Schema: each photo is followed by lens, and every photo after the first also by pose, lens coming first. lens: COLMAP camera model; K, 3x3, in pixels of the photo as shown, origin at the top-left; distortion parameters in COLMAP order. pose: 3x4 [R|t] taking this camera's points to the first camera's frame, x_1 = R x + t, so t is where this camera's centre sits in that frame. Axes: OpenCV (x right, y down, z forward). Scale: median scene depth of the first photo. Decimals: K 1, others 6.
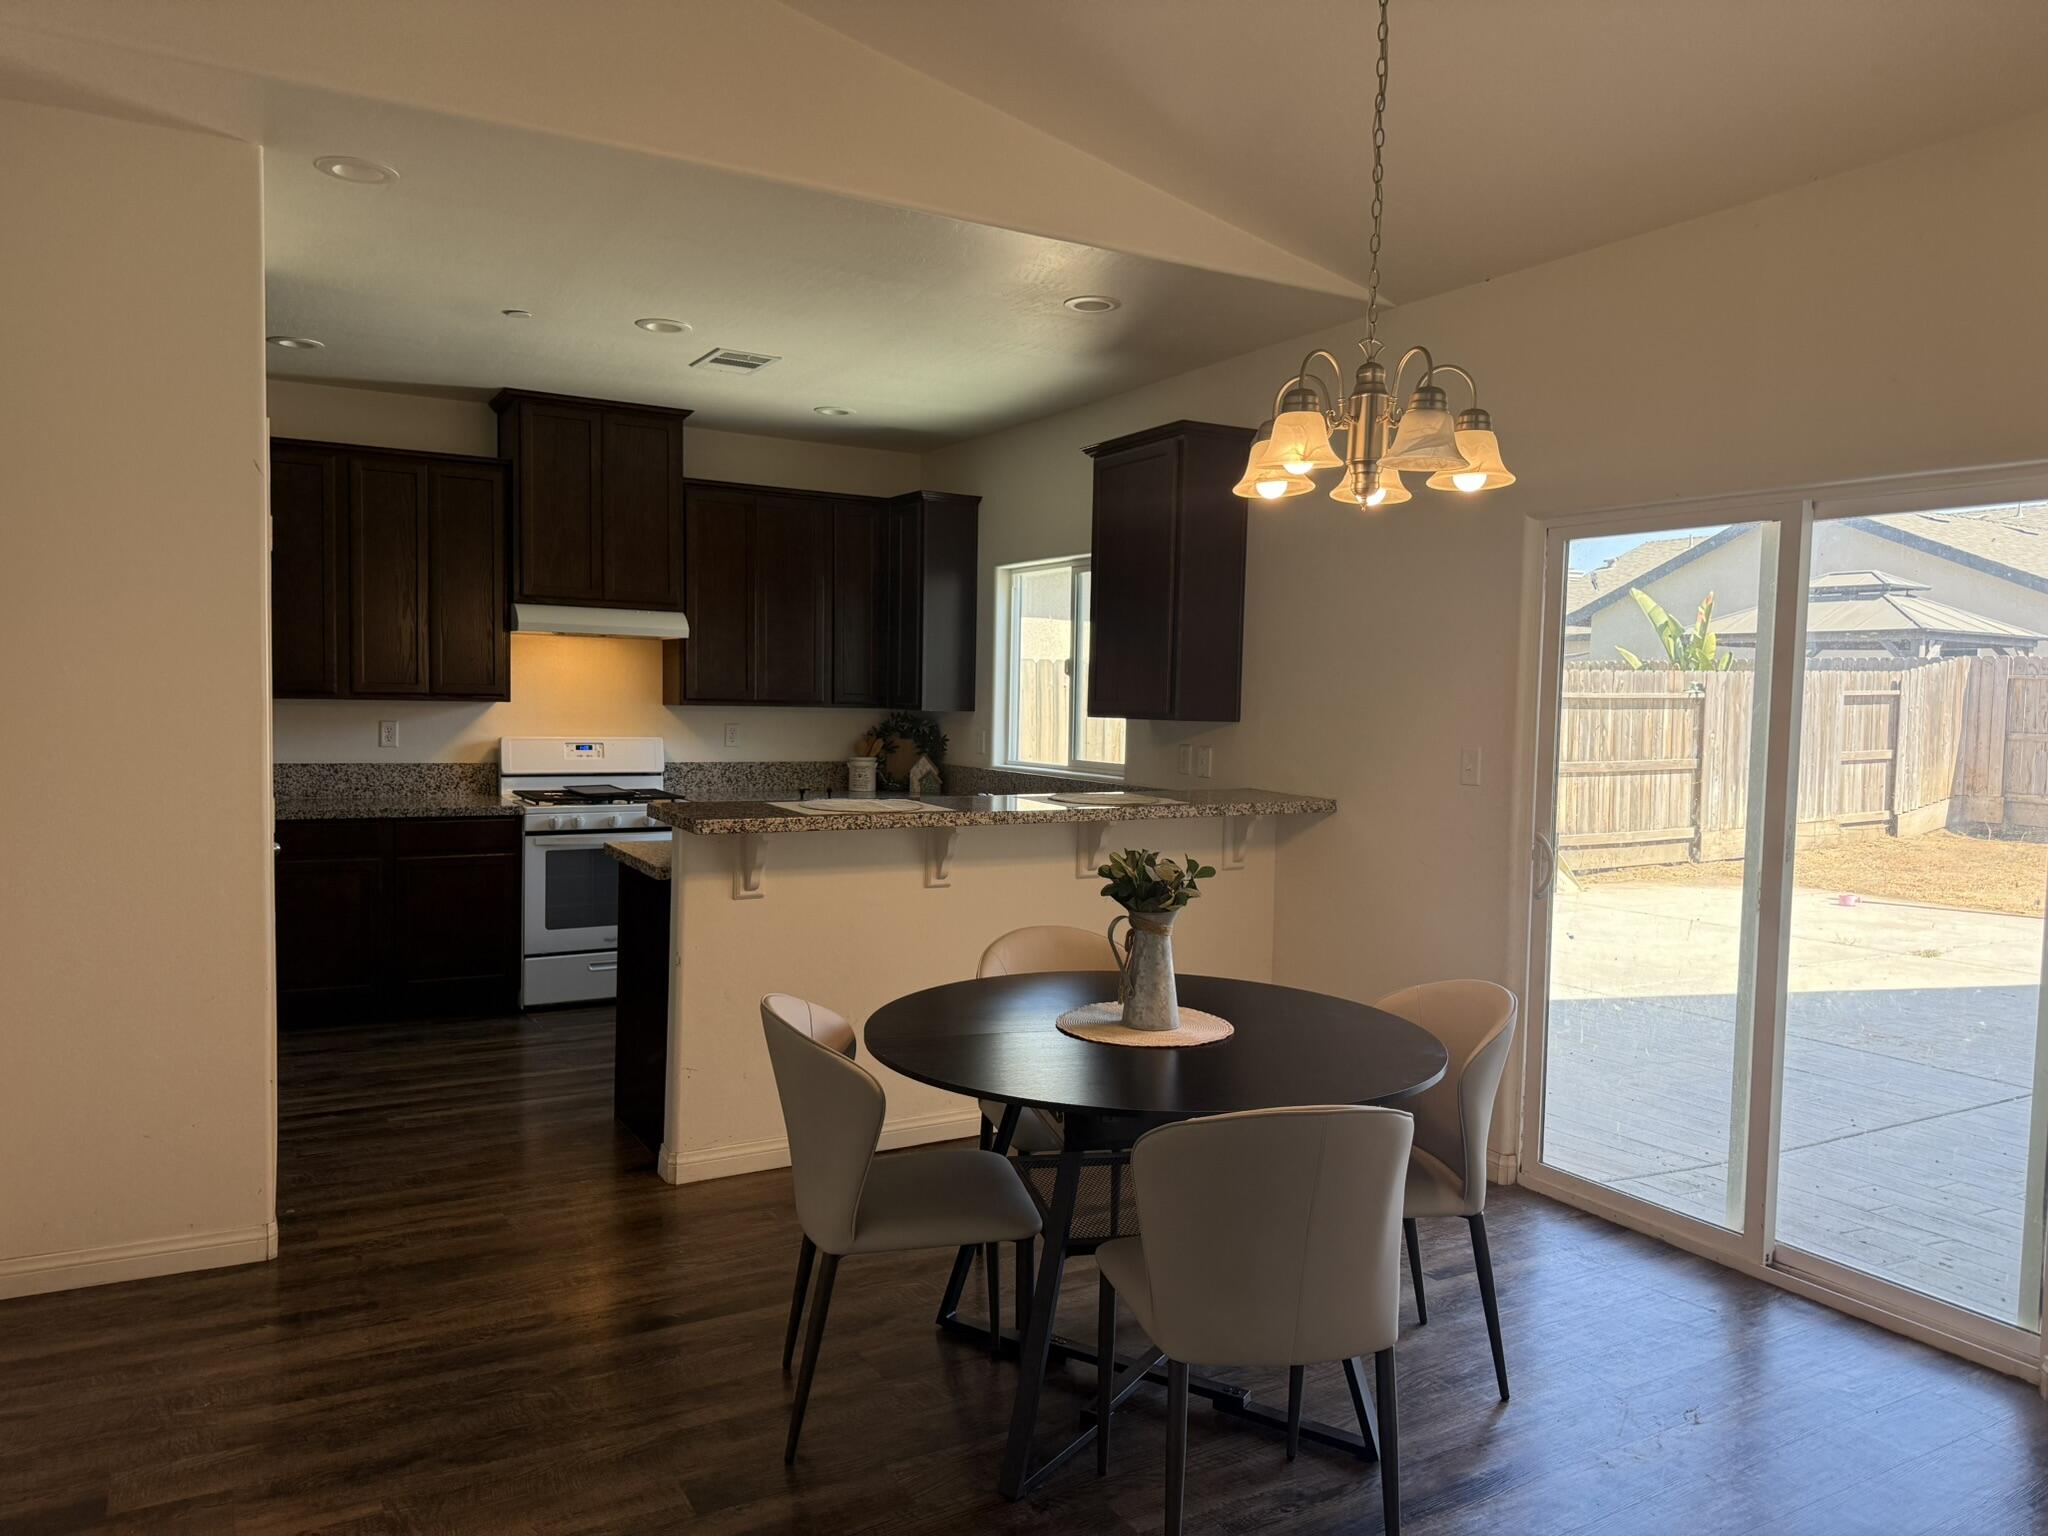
lens RADIAL K [[1417.7, 0, 1024.0], [0, 1417.7, 768.0], [0, 0, 1]] dist [0.004762, -0.001012]
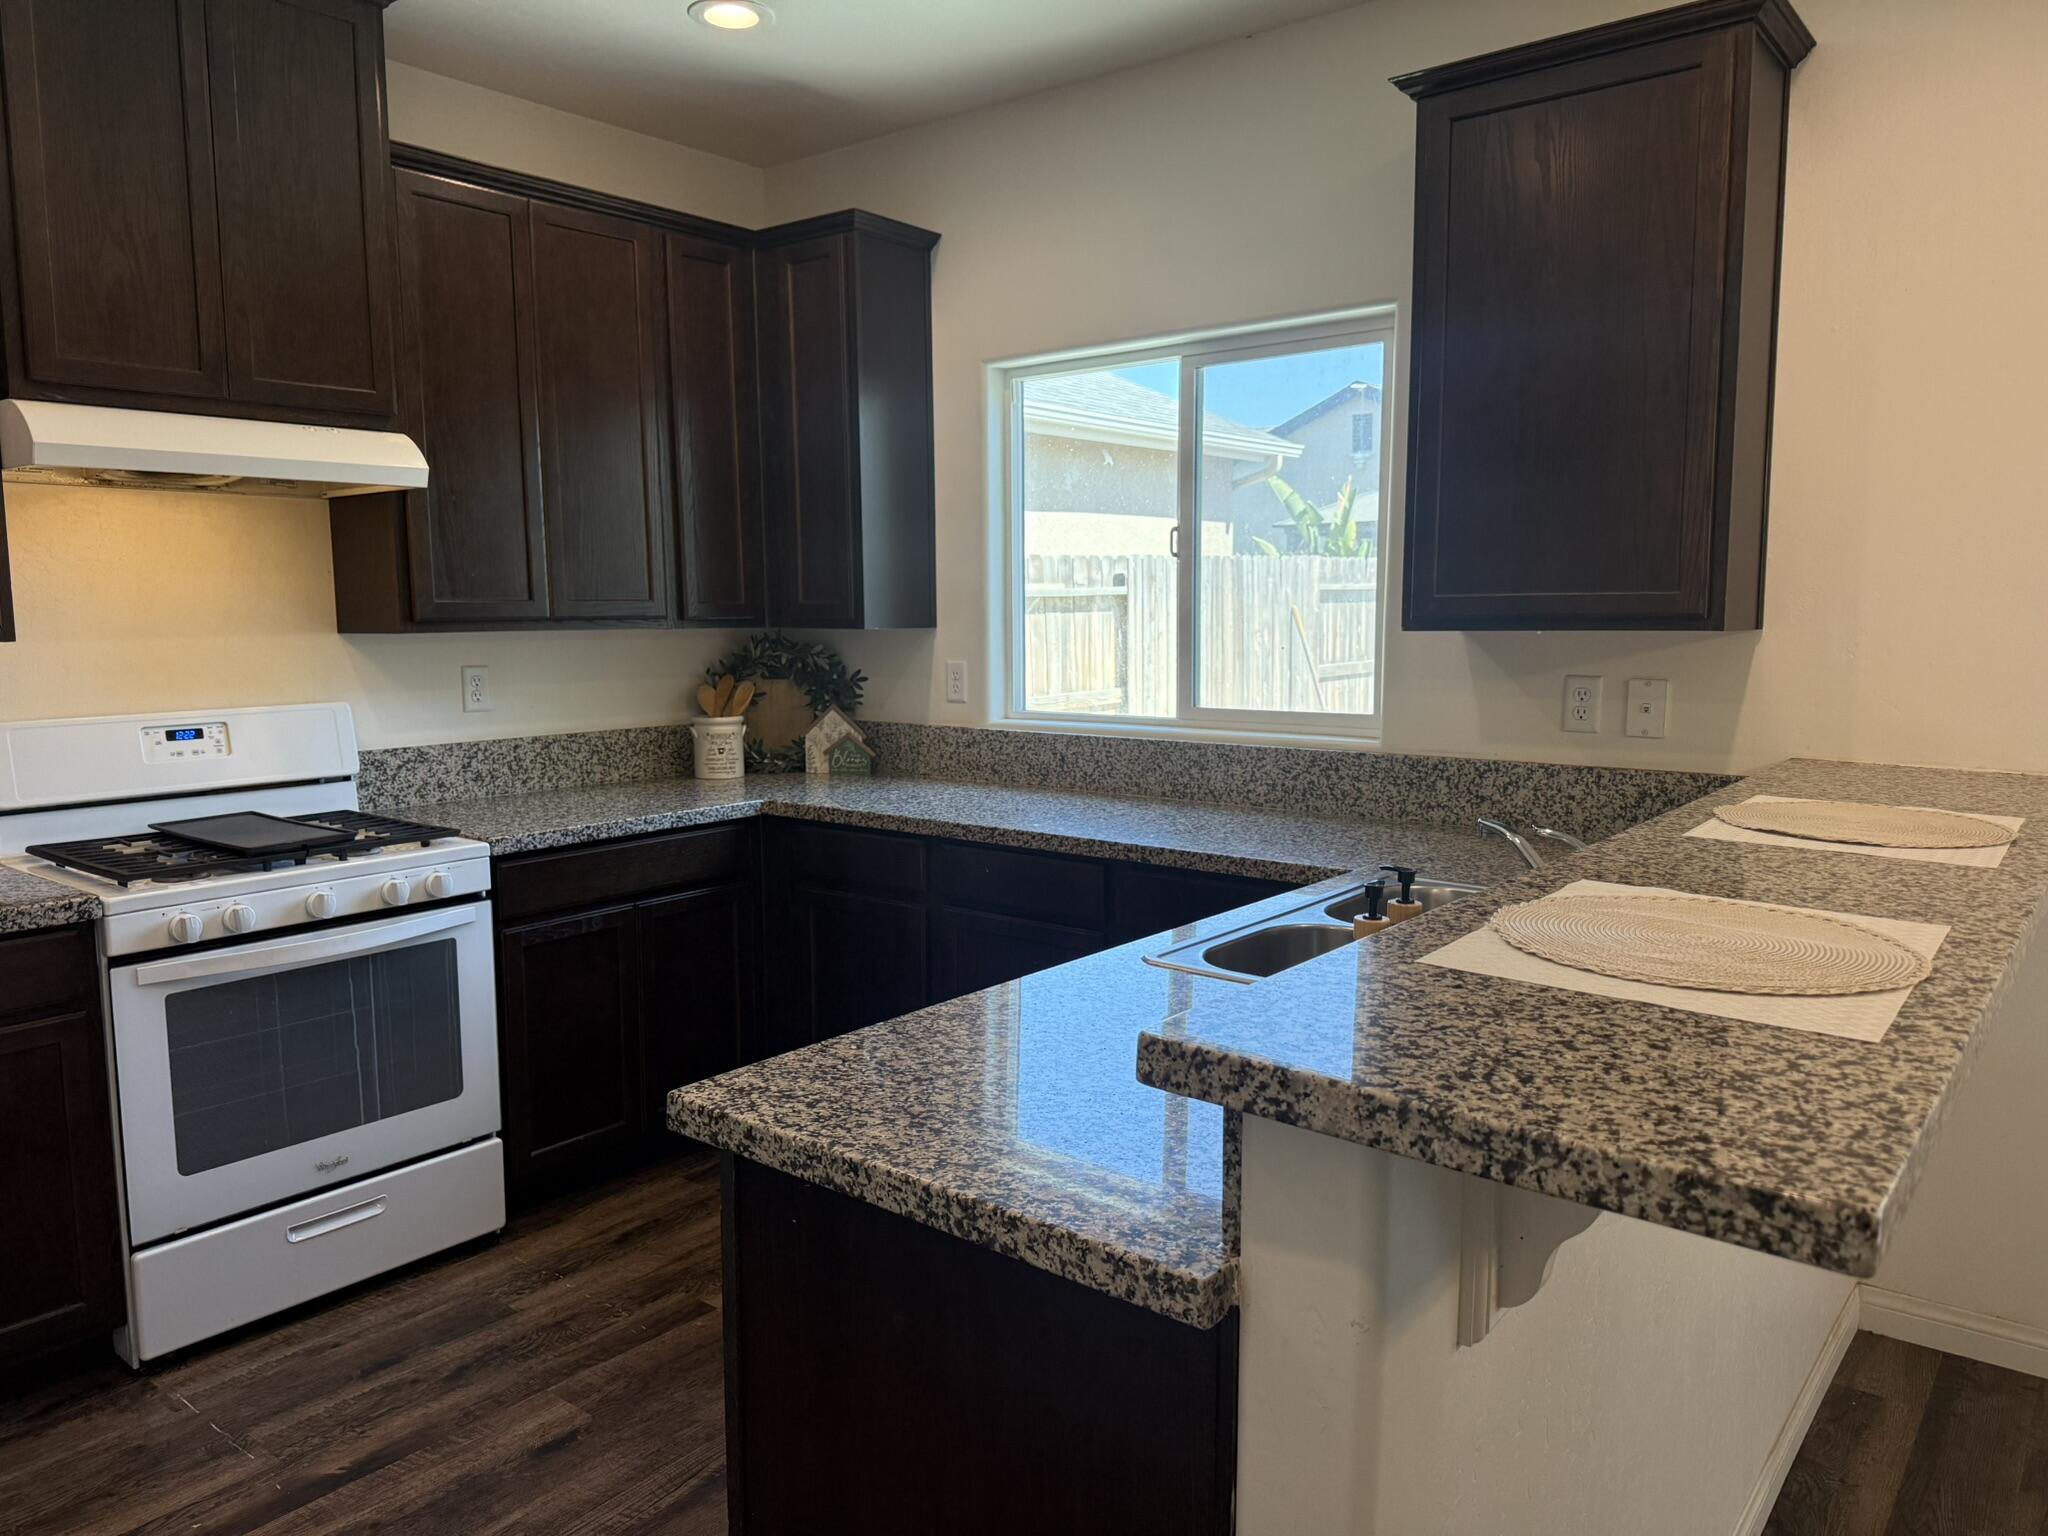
lens RADIAL K [[1467.0, 0, 1024.0], [0, 1467.0, 768.0], [0, 0, 1]] dist [-0.020418, -0.002288]
pose [[0.933084, -0.067663, 0.353237, -0.224486], [0.045650, 0.996481, 0.070292, -0.024476], [-0.356750, -0.049463, 0.932889, 0.463899]]
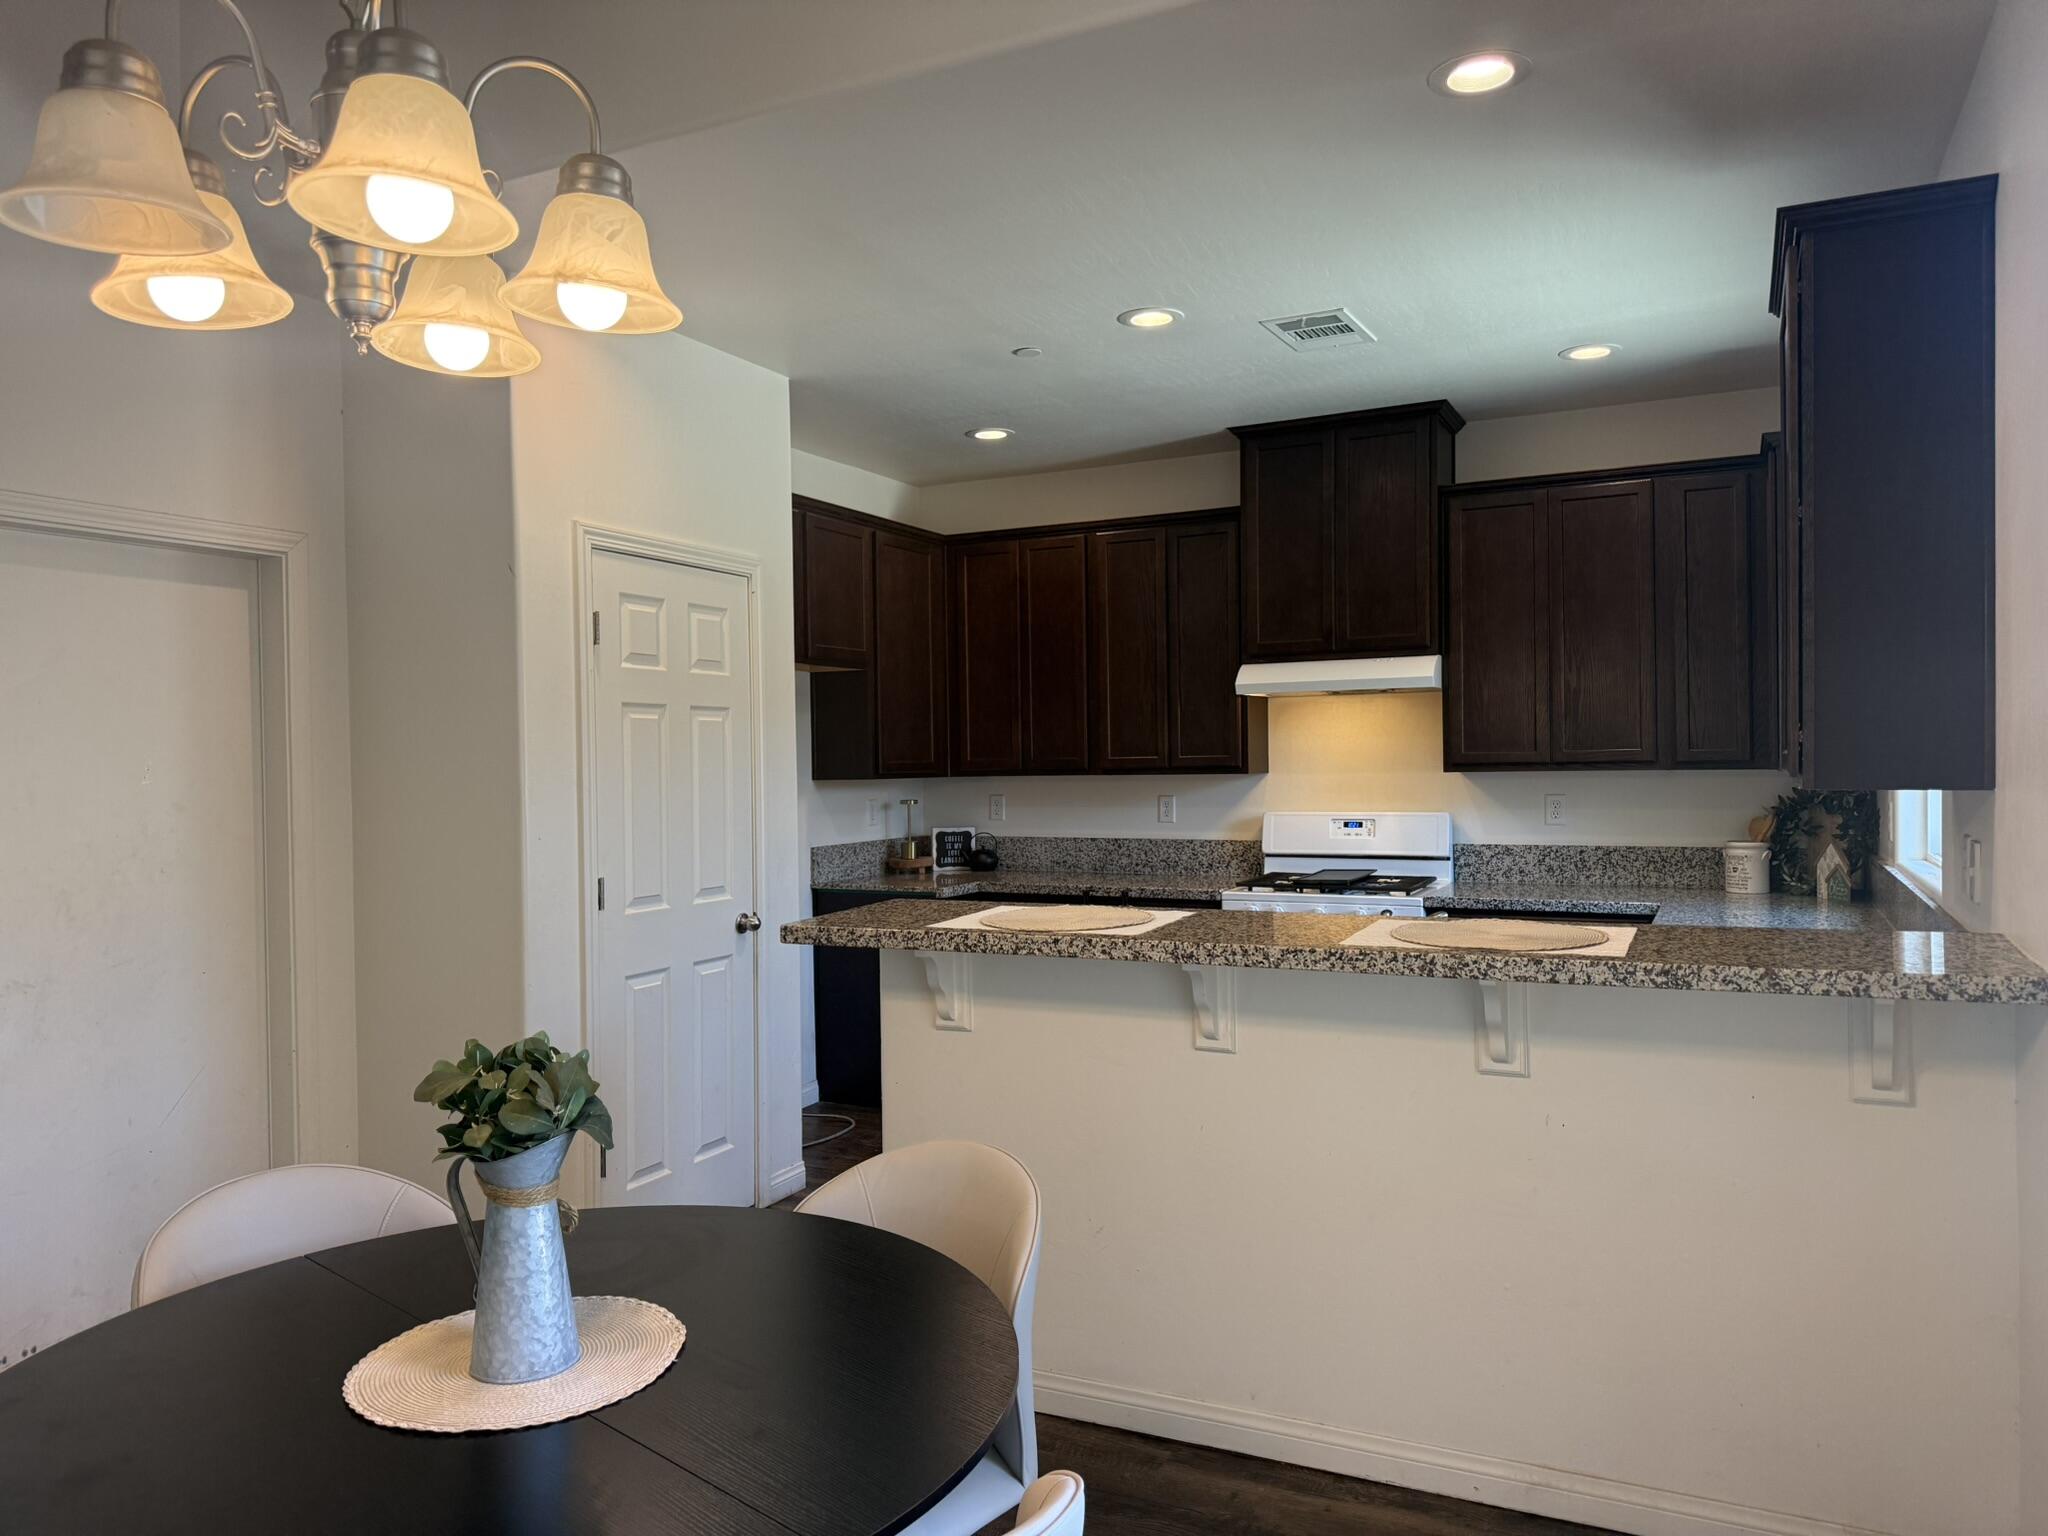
lens RADIAL K [[1366.7, 0, 1024.0], [0, 1366.7, 768.0], [0, 0, 1]] dist [0.051025, 0.000289]
pose [[0.545545, -0.025424, -0.837696, 0.273881], [-0.015792, 0.999050, -0.040606, -0.011923], [0.837933, 0.035382, 0.544625, 0.386067]]
